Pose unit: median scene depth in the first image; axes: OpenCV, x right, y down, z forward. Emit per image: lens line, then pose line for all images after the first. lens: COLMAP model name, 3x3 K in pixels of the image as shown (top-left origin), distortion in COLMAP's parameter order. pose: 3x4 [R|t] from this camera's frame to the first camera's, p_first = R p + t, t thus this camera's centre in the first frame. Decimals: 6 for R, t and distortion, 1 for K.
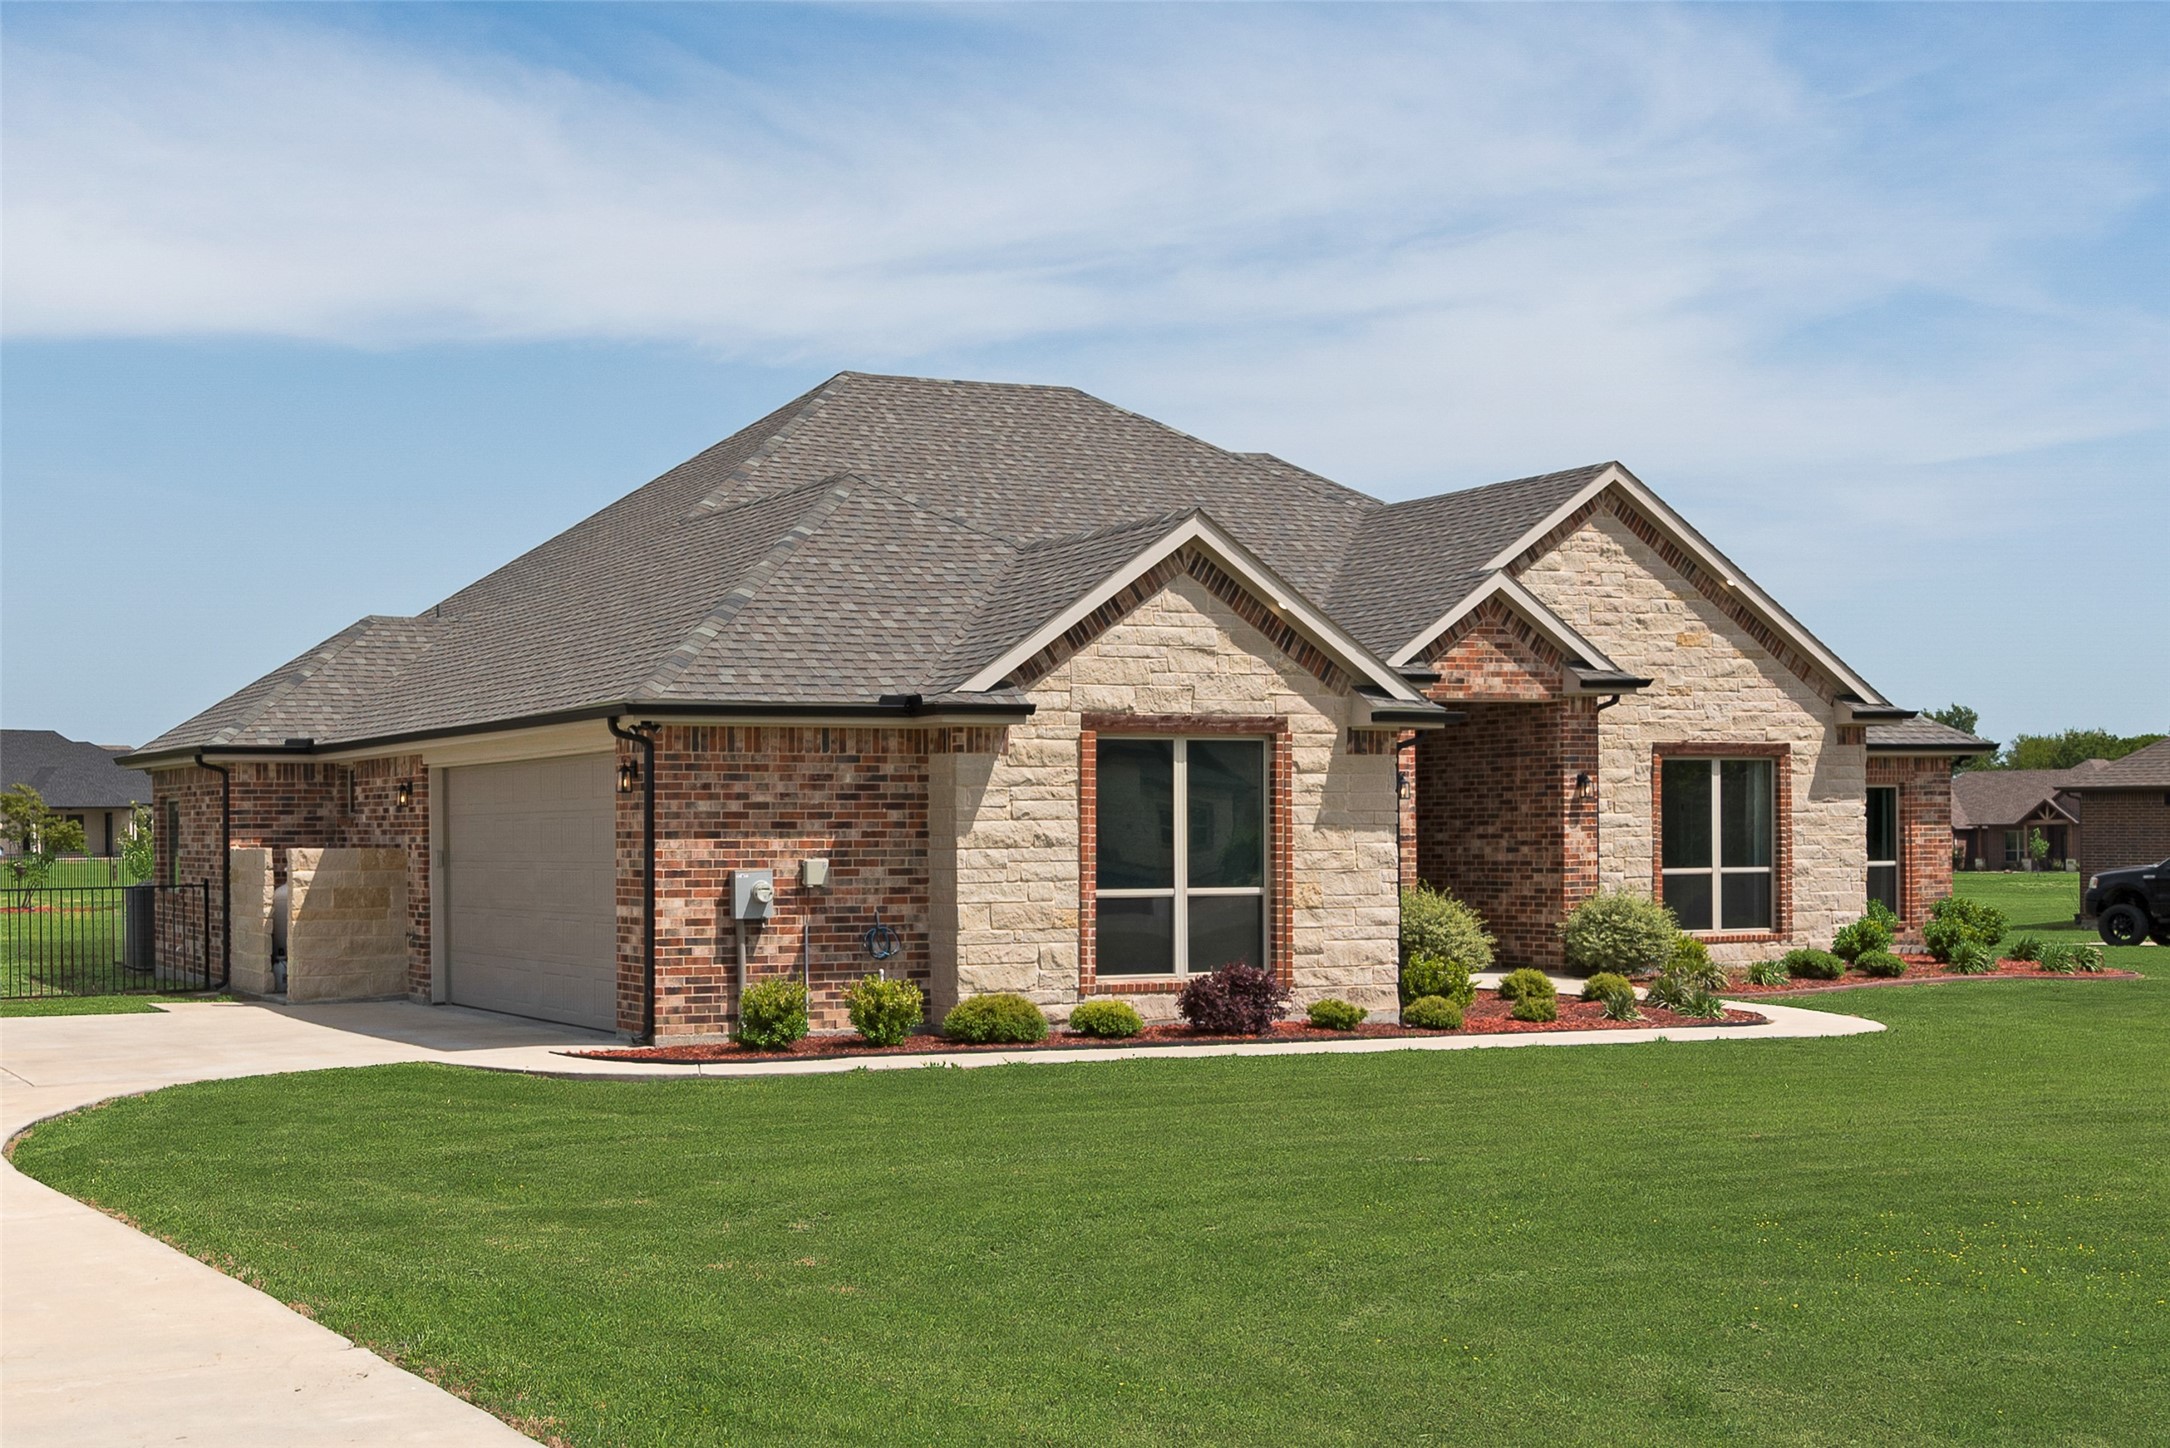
lens RADIAL K [[3327.9, 0, 1085.0], [0, 3327.9, 724.0], [0, 0, 1]] dist [-0.001278, -0.030248]
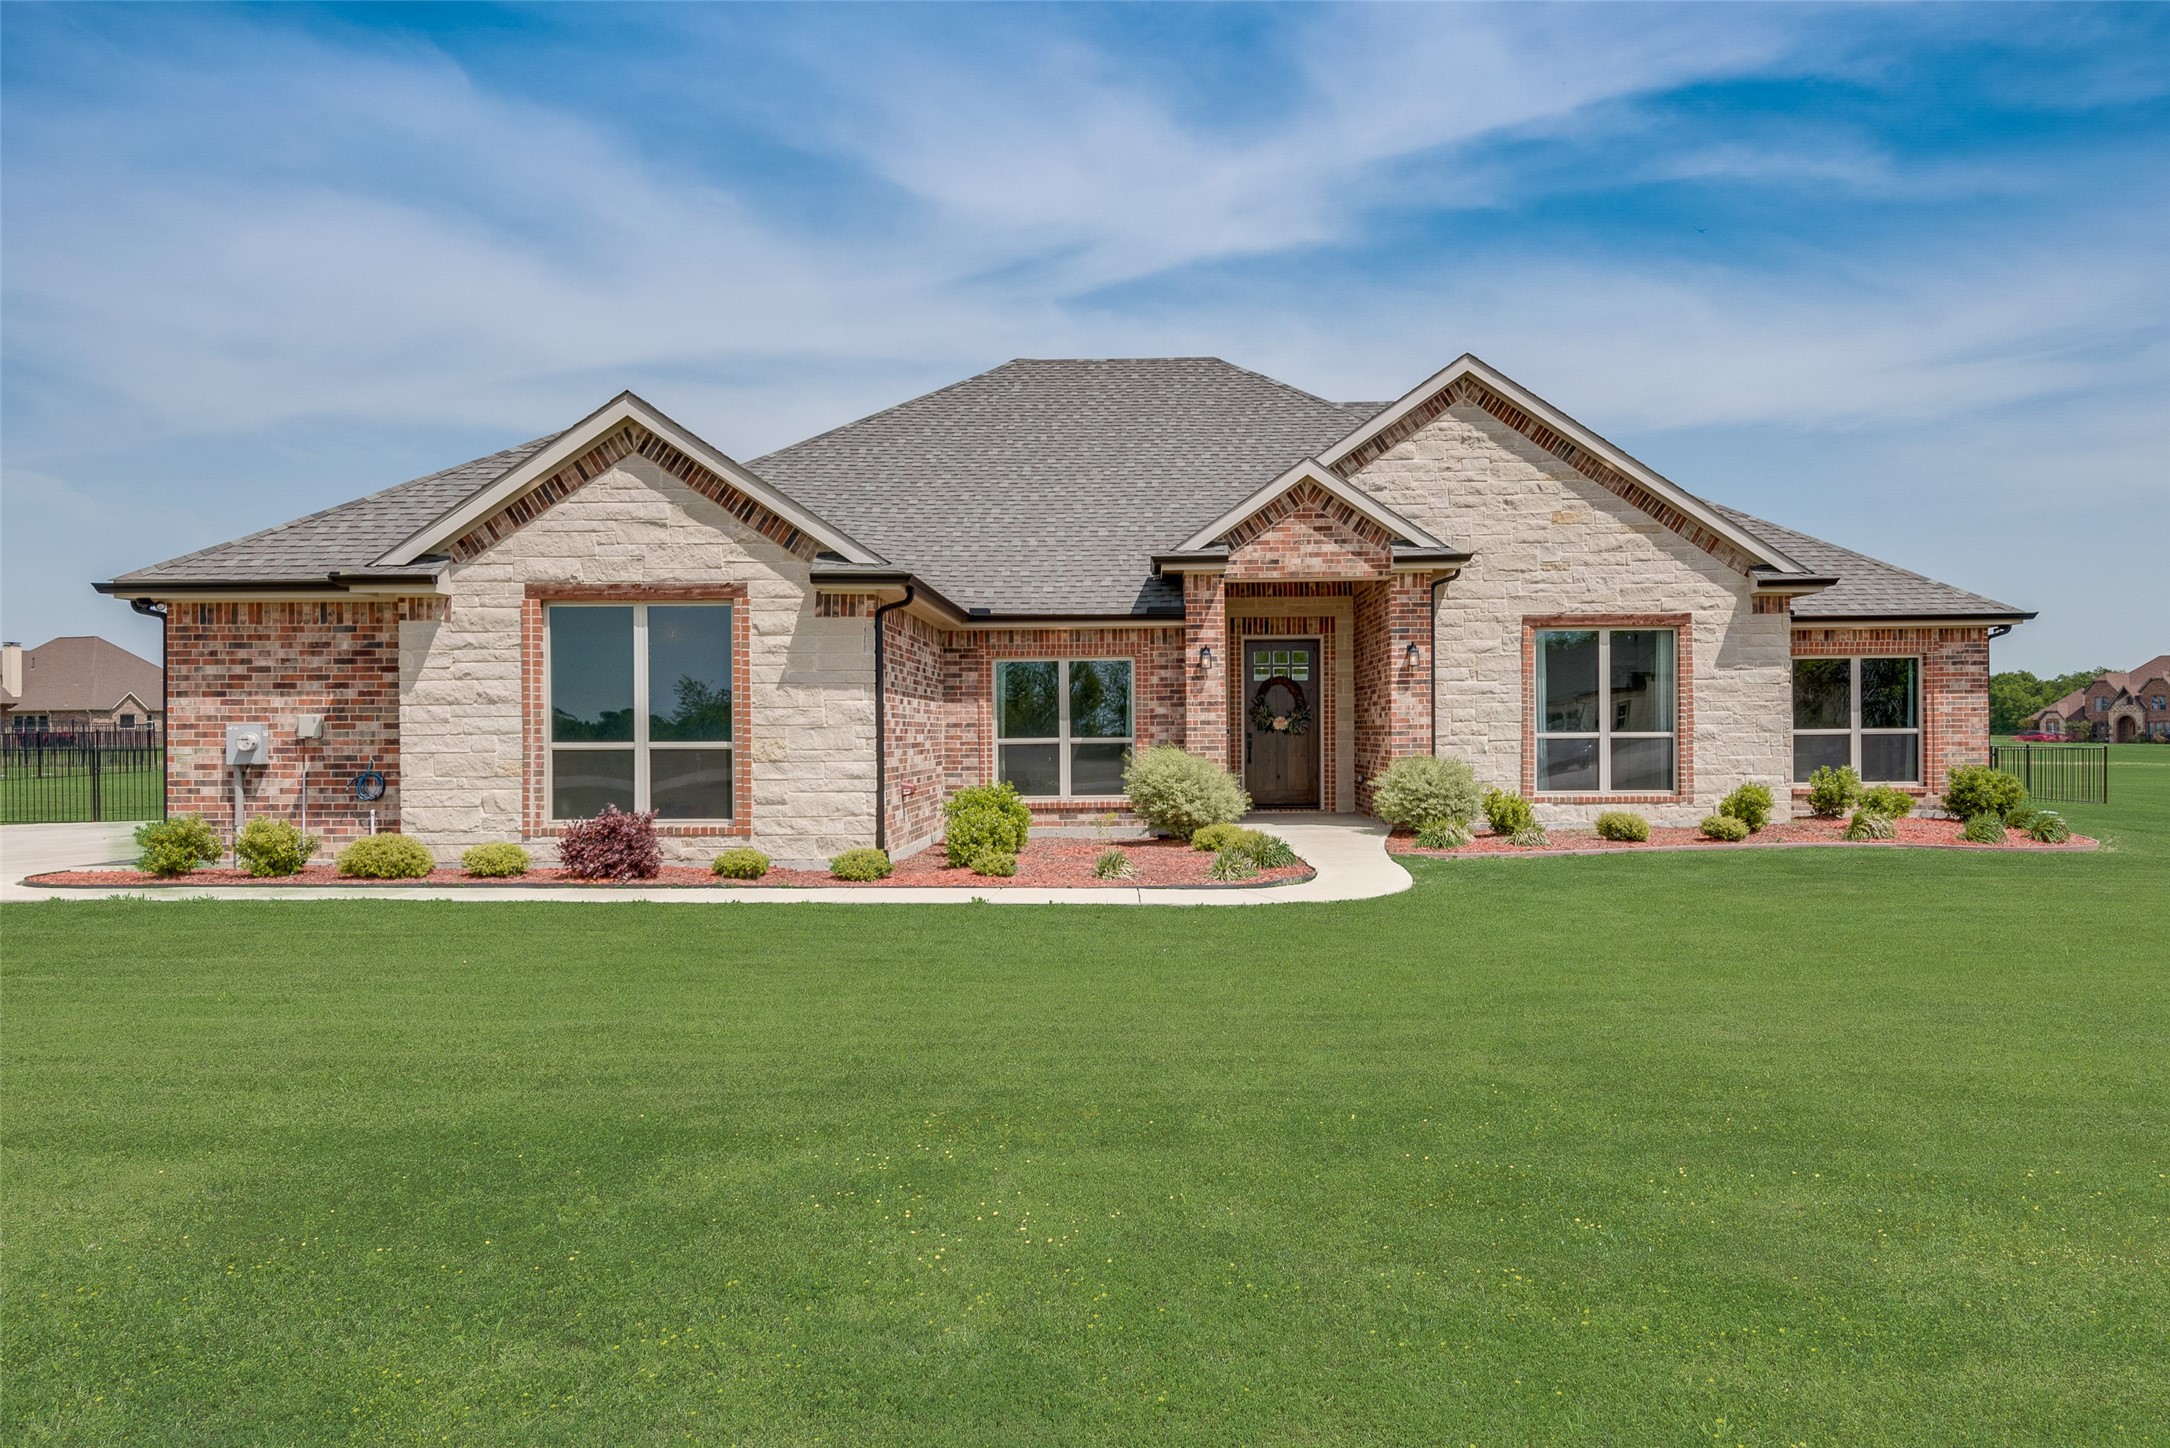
lens RADIAL K [[1786.0, 0, 1085.0], [0, 1786.0, 724.0], [0, 0, 1]] dist [0.028974, -0.001321]
pose [[0.857853, -0.000823, -0.513895, 0.457679], [0.016840, 0.999507, 0.026510, 0.030366], [0.513620, -0.031396, 0.857443, 0.571716]]
